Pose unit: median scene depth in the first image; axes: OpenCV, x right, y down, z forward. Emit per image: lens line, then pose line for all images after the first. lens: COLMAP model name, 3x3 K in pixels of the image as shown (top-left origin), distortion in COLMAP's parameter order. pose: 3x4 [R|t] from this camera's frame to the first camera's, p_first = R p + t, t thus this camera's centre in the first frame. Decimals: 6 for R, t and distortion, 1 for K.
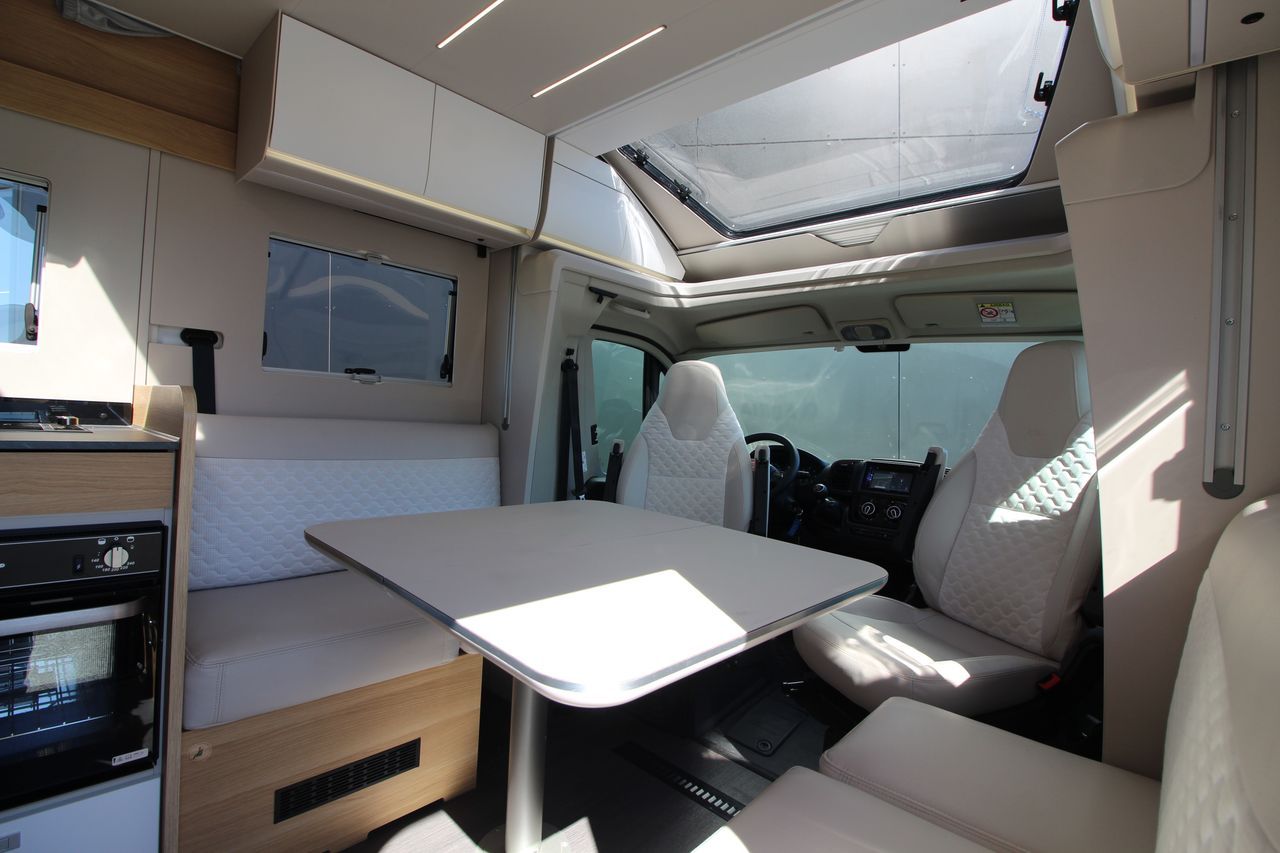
lens RADIAL K [[591.3, 0, 638.2], [0, 591.3, 415.1], [0, 0, 1]] dist [-0.024724, 0.000347]
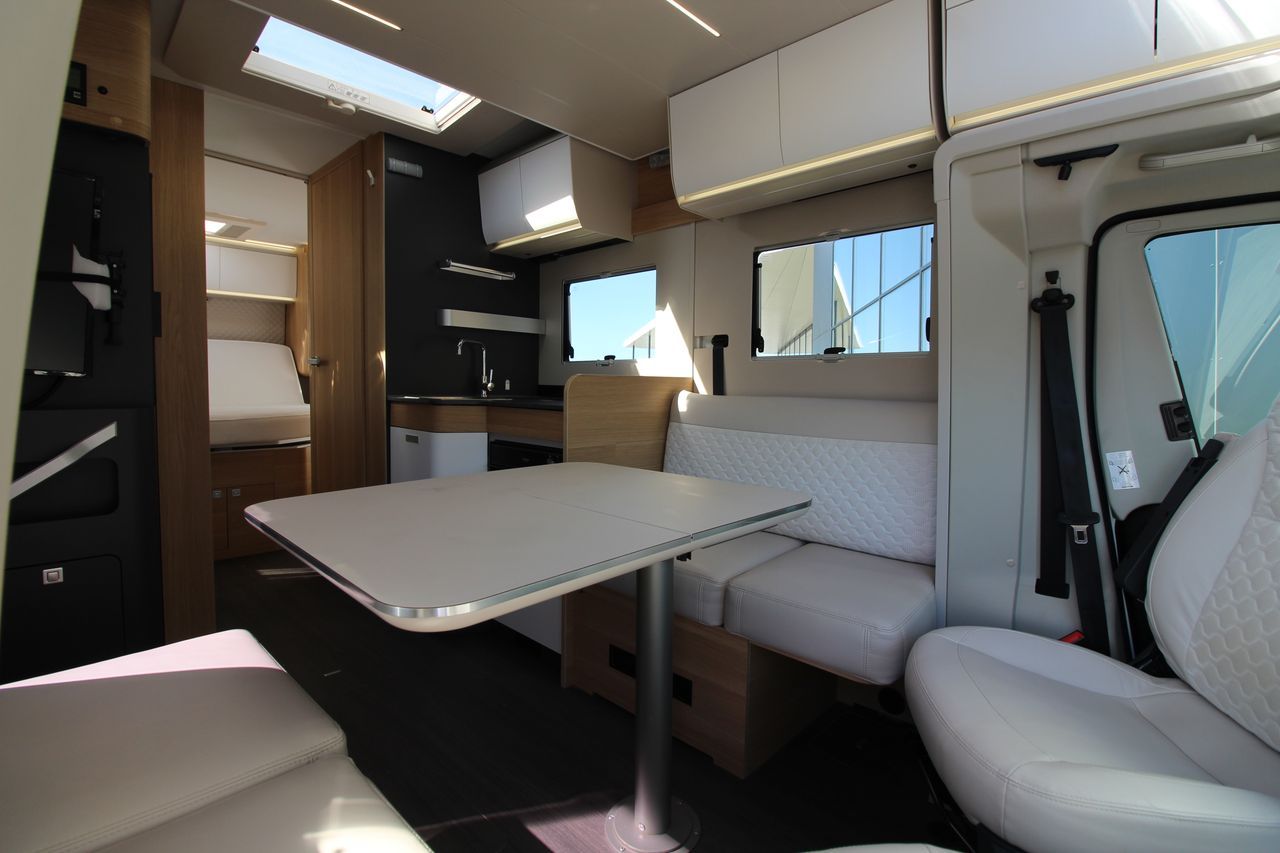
lens RADIAL K [[591.3, 0, 638.2], [0, 591.3, 415.1], [0, 0, 1]] dist [-0.024724, 0.000347]
pose [[-0.001451, -0.006705, -0.999976, 0.725512], [-0.008375, 0.999943, -0.006692, 0.060666], [0.999964, 0.008365, -0.001507, 0.905151]]
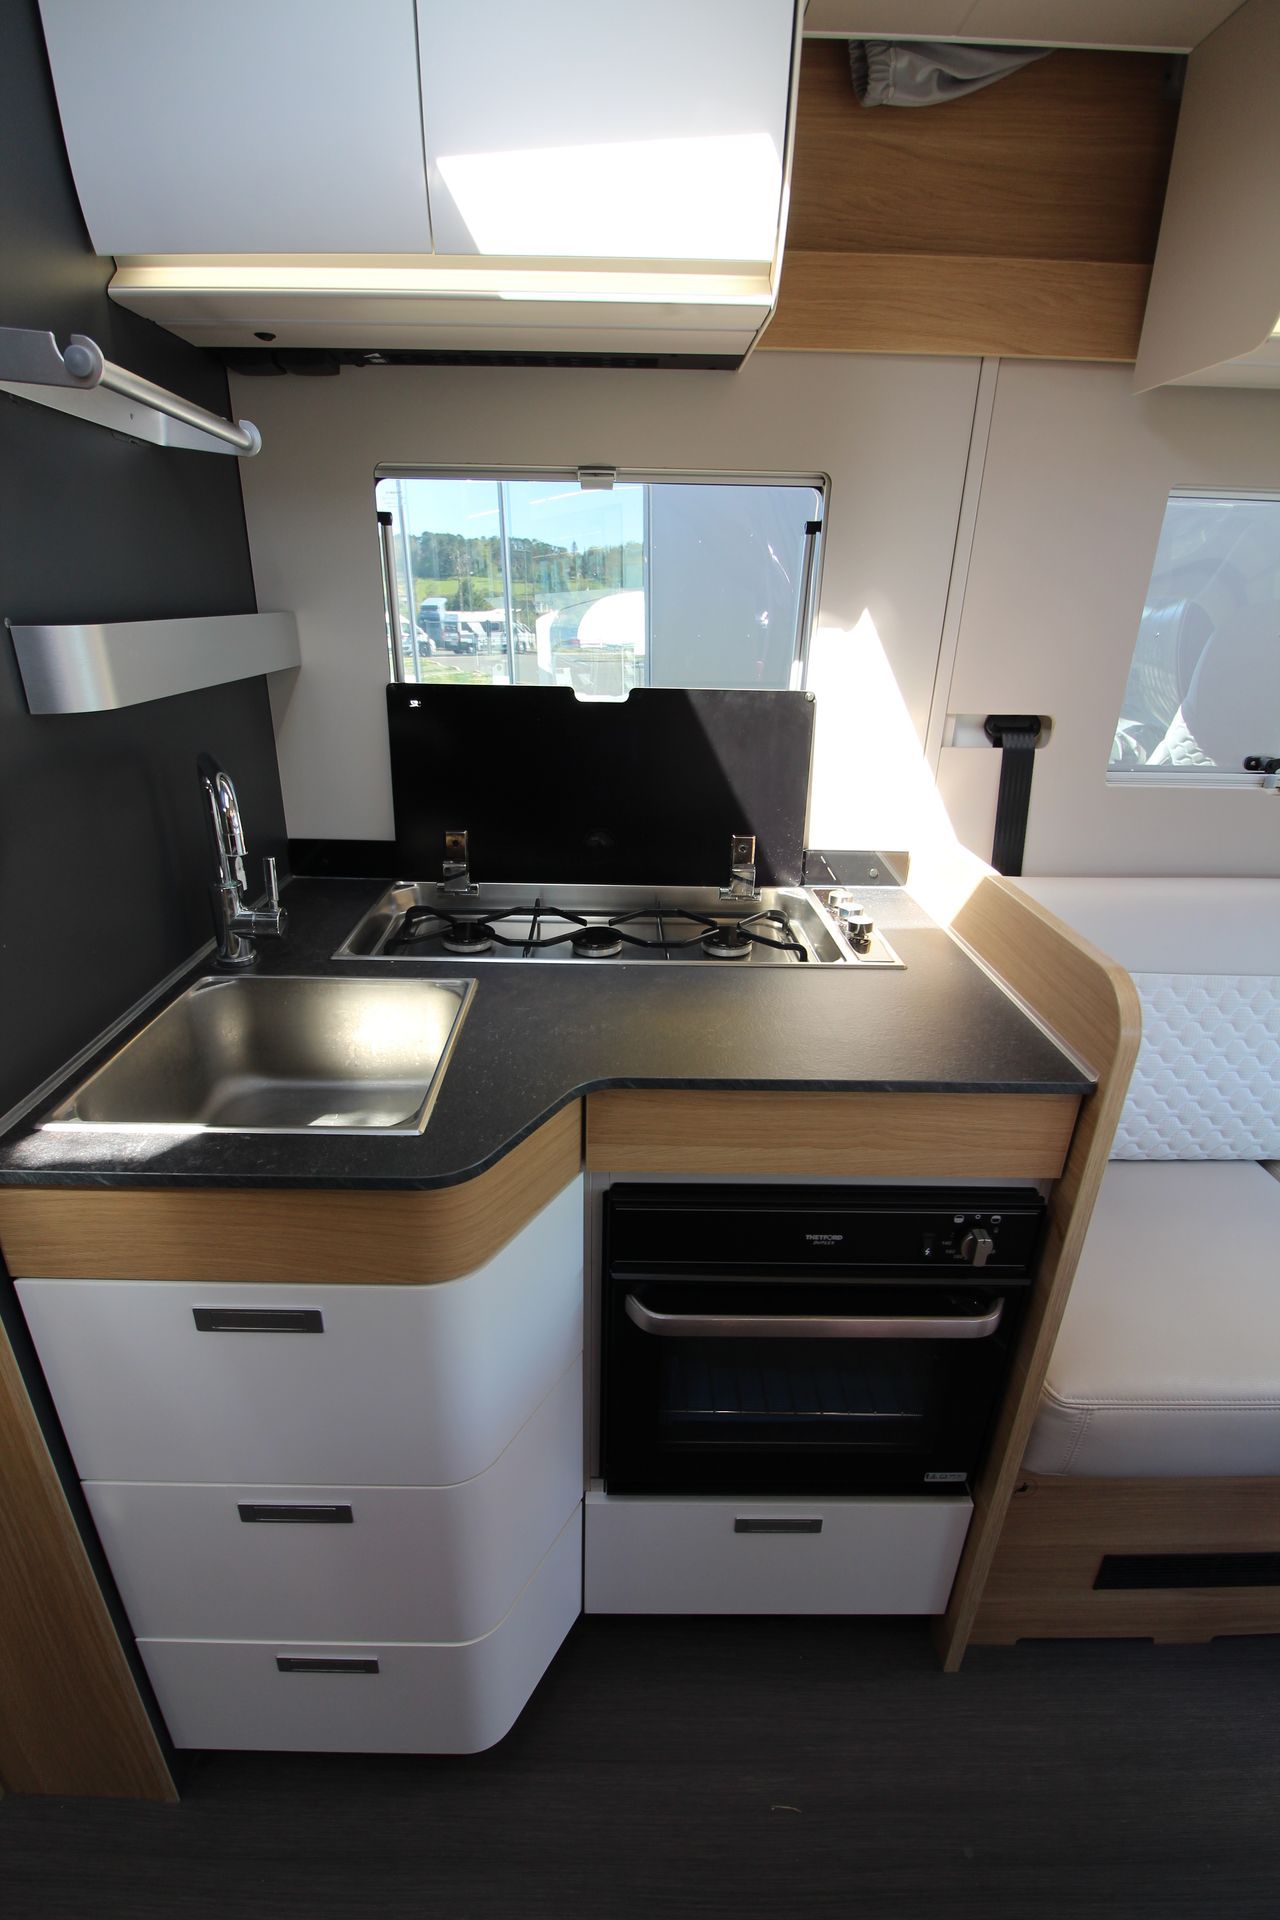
lens RADIAL K [[886.9, 0, 640.0], [0, 886.9, 960.0], [0, 0, 1]] dist [-0.024724, 0.000347]
pose [[0.695410, 0.240312, -0.677240, -0.426166], [0.023377, 0.934363, 0.355554, -0.257521], [0.718233, -0.263087, 0.644148, 0.172819]]
